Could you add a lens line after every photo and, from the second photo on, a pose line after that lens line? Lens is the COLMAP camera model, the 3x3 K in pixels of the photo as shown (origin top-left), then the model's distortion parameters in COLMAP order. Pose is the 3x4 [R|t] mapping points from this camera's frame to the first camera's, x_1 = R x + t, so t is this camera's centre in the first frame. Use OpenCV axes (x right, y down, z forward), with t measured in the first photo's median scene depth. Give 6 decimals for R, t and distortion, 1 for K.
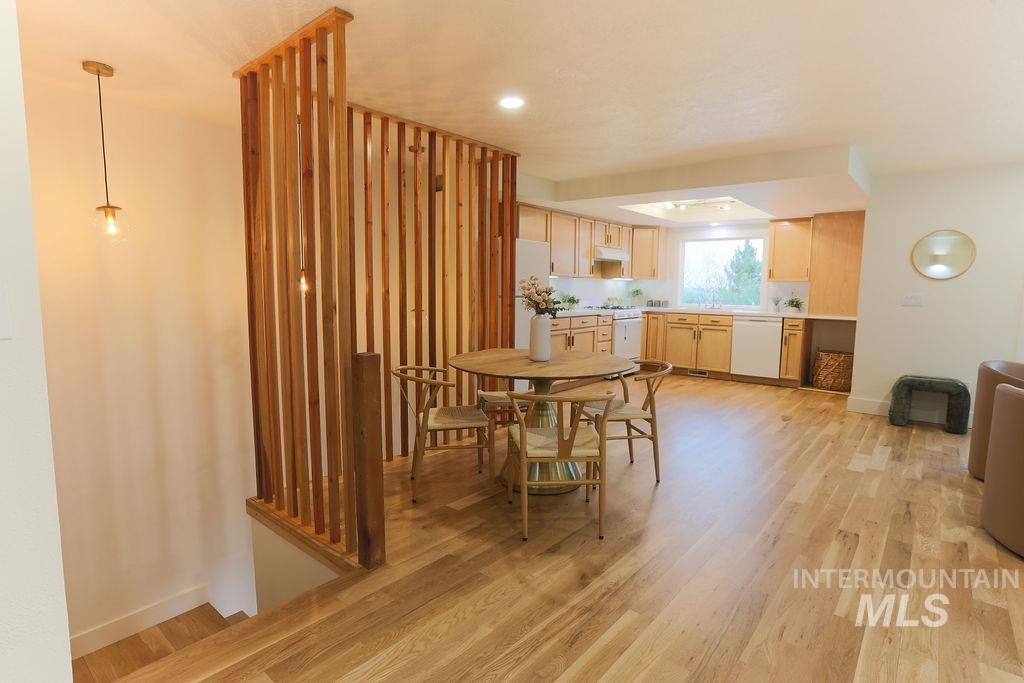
lens RADIAL K [[526.8, 0, 499.3], [0, 526.8, 341.9], [0, 0, 1]] dist [-0.061229, 0.034812]
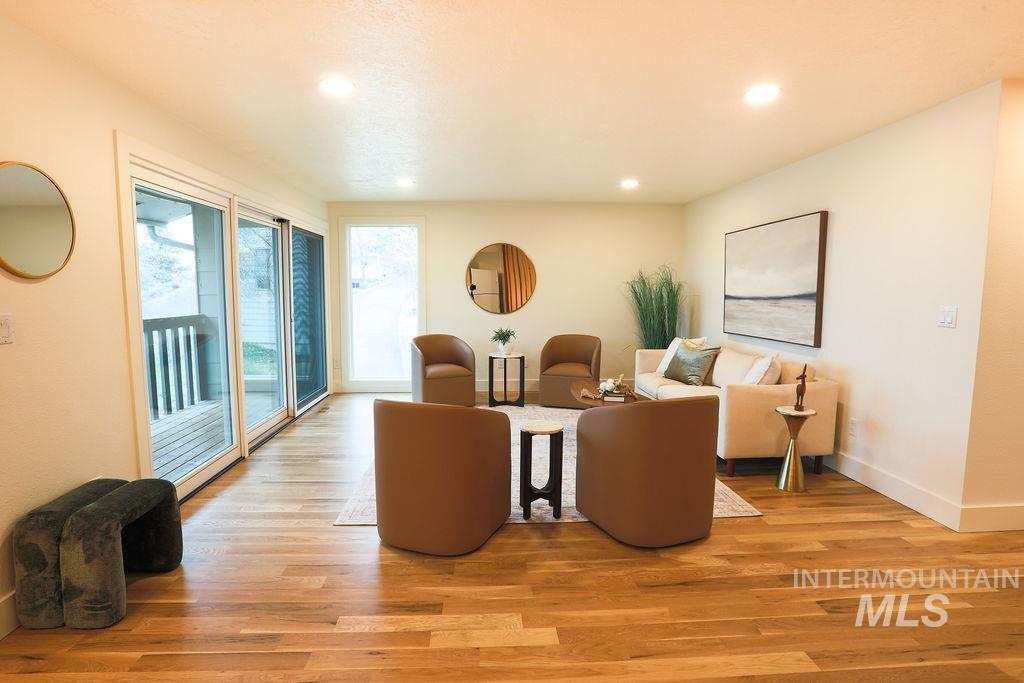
lens RADIAL K [[521.1, 0, 499.5], [0, 521.1, 342.5], [0, 0, 1]] dist [-0.083971, 0.034813]
pose [[-0.680794, -0.076385, 0.728481, 0.193825], [0.074039, 0.982278, 0.172189, -0.082313], [-0.728724, 0.171161, -0.663073, 0.721013]]
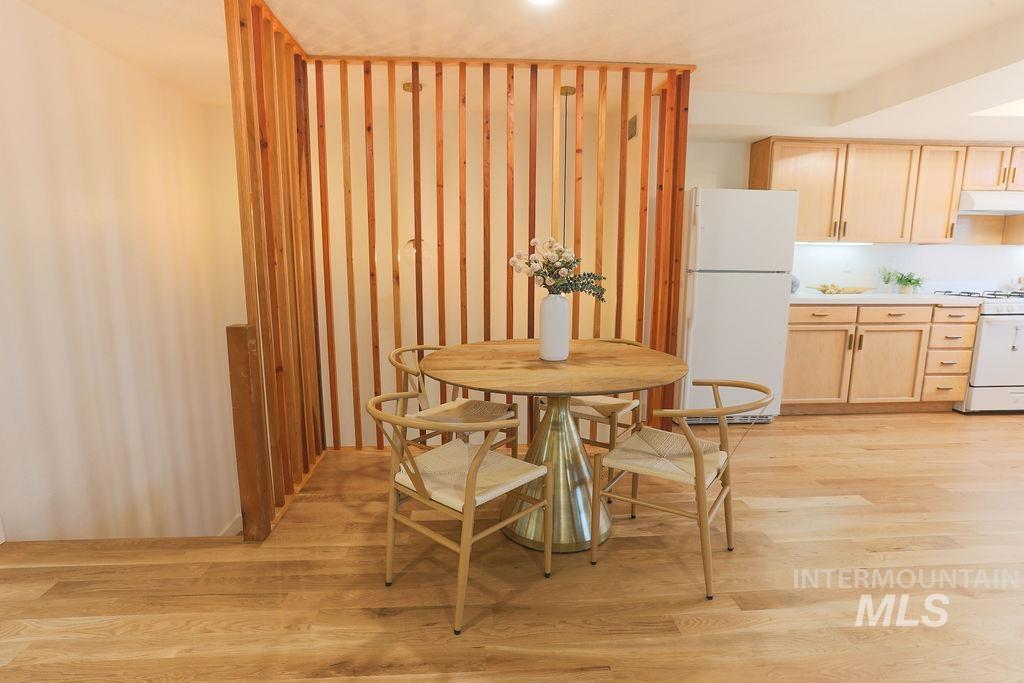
lens RADIAL K [[526.8, 0, 499.3], [0, 526.8, 341.9], [0, 0, 1]] dist [-0.061229, 0.034812]
pose [[0.702666, 0.108407, -0.703213, 0.254379], [-0.072734, 0.994092, 0.080571, -0.019718], [0.707792, -0.005467, 0.706400, 0.219200]]
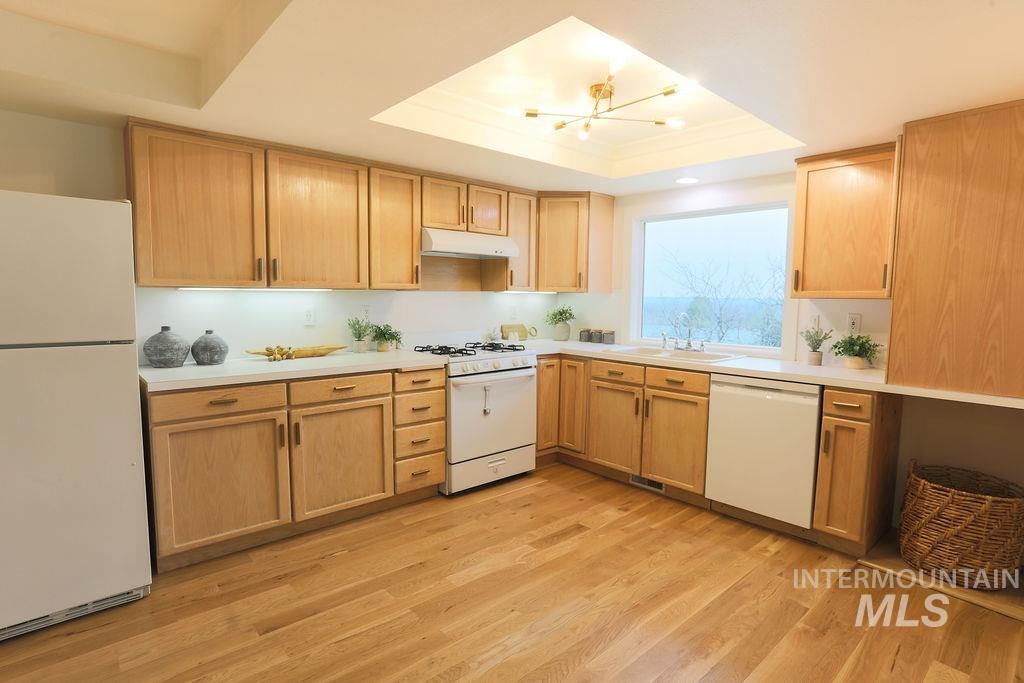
lens RADIAL K [[526.8, 0, 499.3], [0, 526.8, 341.9], [0, 0, 1]] dist [-0.061229, 0.034812]
pose [[0.990210, 0.012577, -0.139016, 0.343286], [-0.015148, 0.999733, -0.017452, -0.069301], [0.138759, 0.019387, 0.990136, 0.545547]]
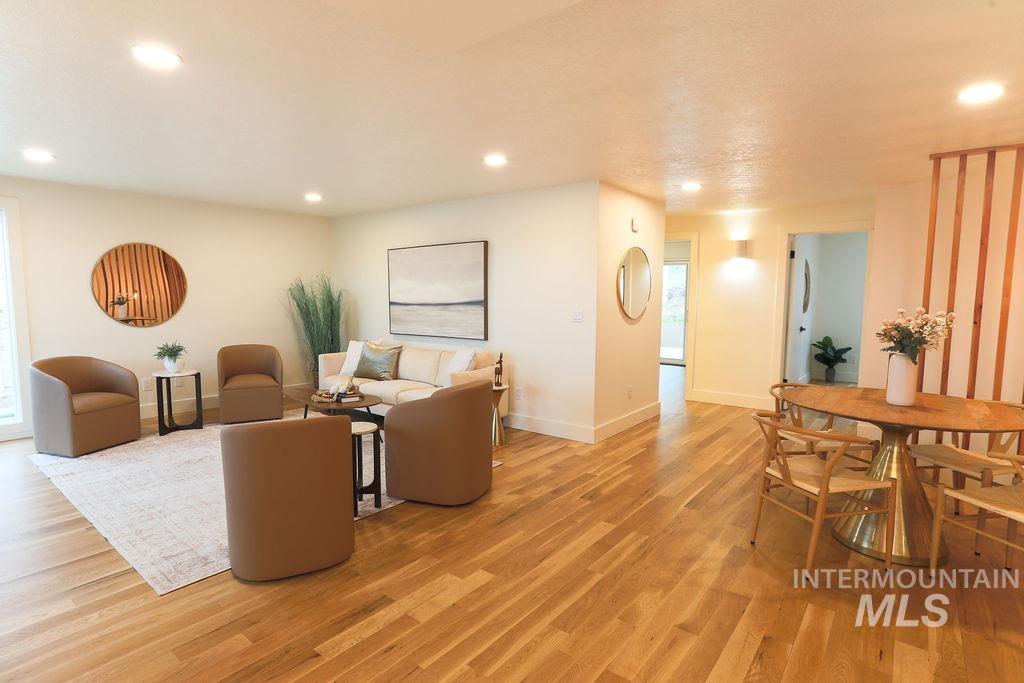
lens RADIAL K [[521.1, 0, 499.5], [0, 521.1, 342.5], [0, 0, 1]] dist [-0.083971, 0.034813]
pose [[-0.999541, -0.007435, -0.029377, 0.372943], [-0.013026, 0.980719, 0.194989, -0.105403], [0.027361, 0.195282, -0.980365, 0.870186]]
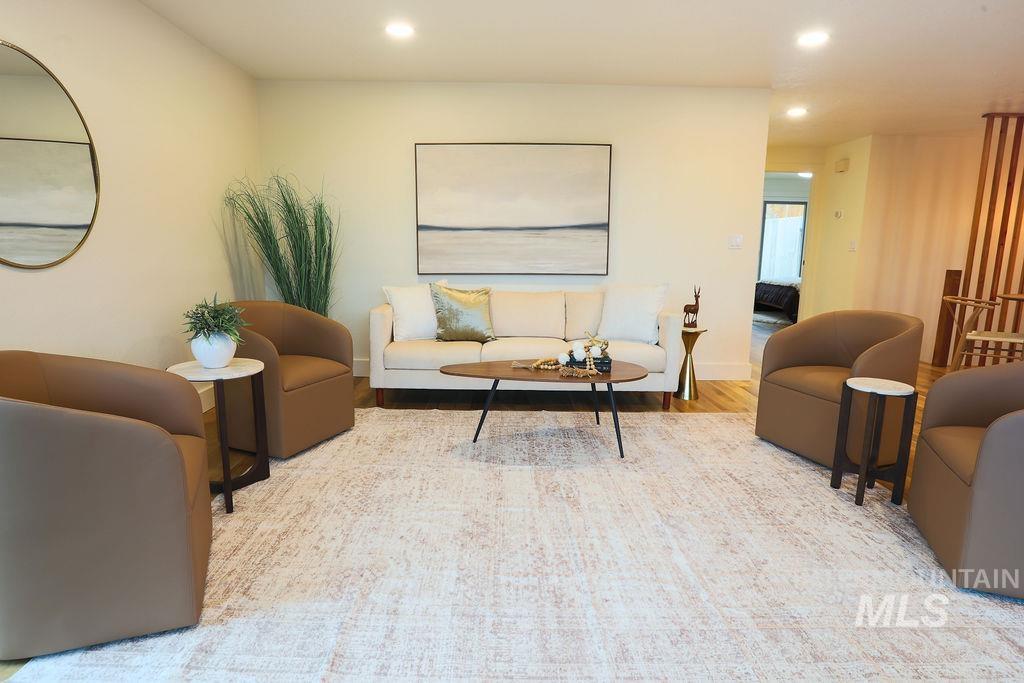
lens RADIAL K [[581.1, 0, 512.0], [0, 581.1, 341.5], [0, 0, 1]] dist [-0.049604, -0.000772]
pose [[-0.760893, 0.104561, -0.640398, 0.925253], [-0.081208, 0.963827, 0.253856, -0.041337], [0.643776, 0.245162, -0.724878, 0.527509]]
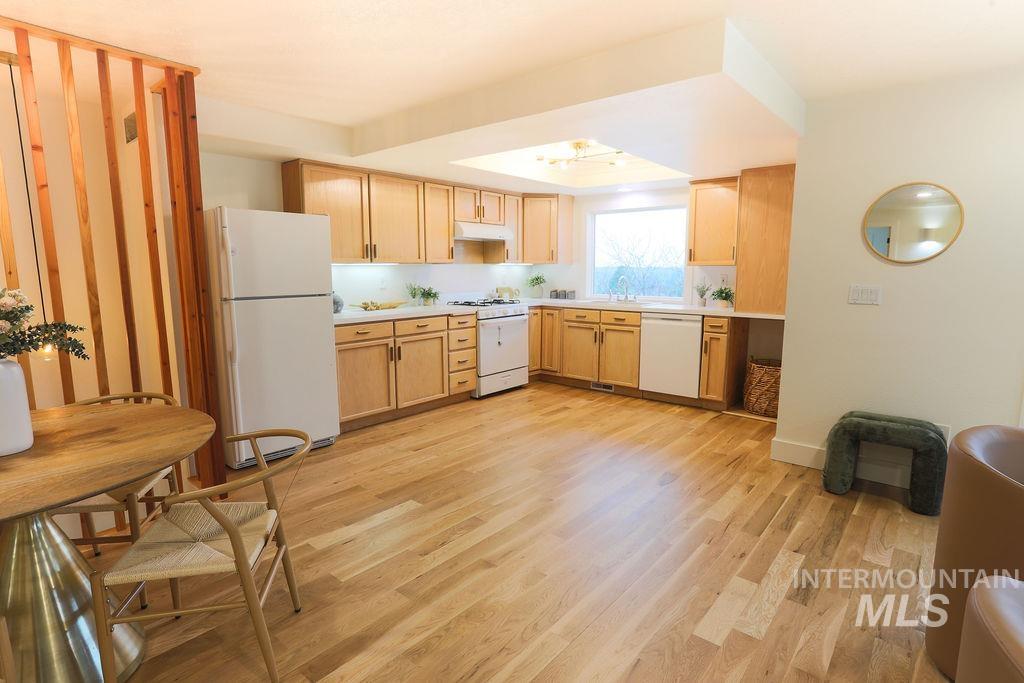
lens RADIAL K [[526.8, 0, 499.3], [0, 526.8, 341.9], [0, 0, 1]] dist [-0.061229, 0.034812]
pose [[0.999912, -0.011879, -0.005938, 0.261294], [0.012076, 0.999338, 0.034315, -0.037692], [0.005526, -0.034384, 0.999393, 0.261631]]
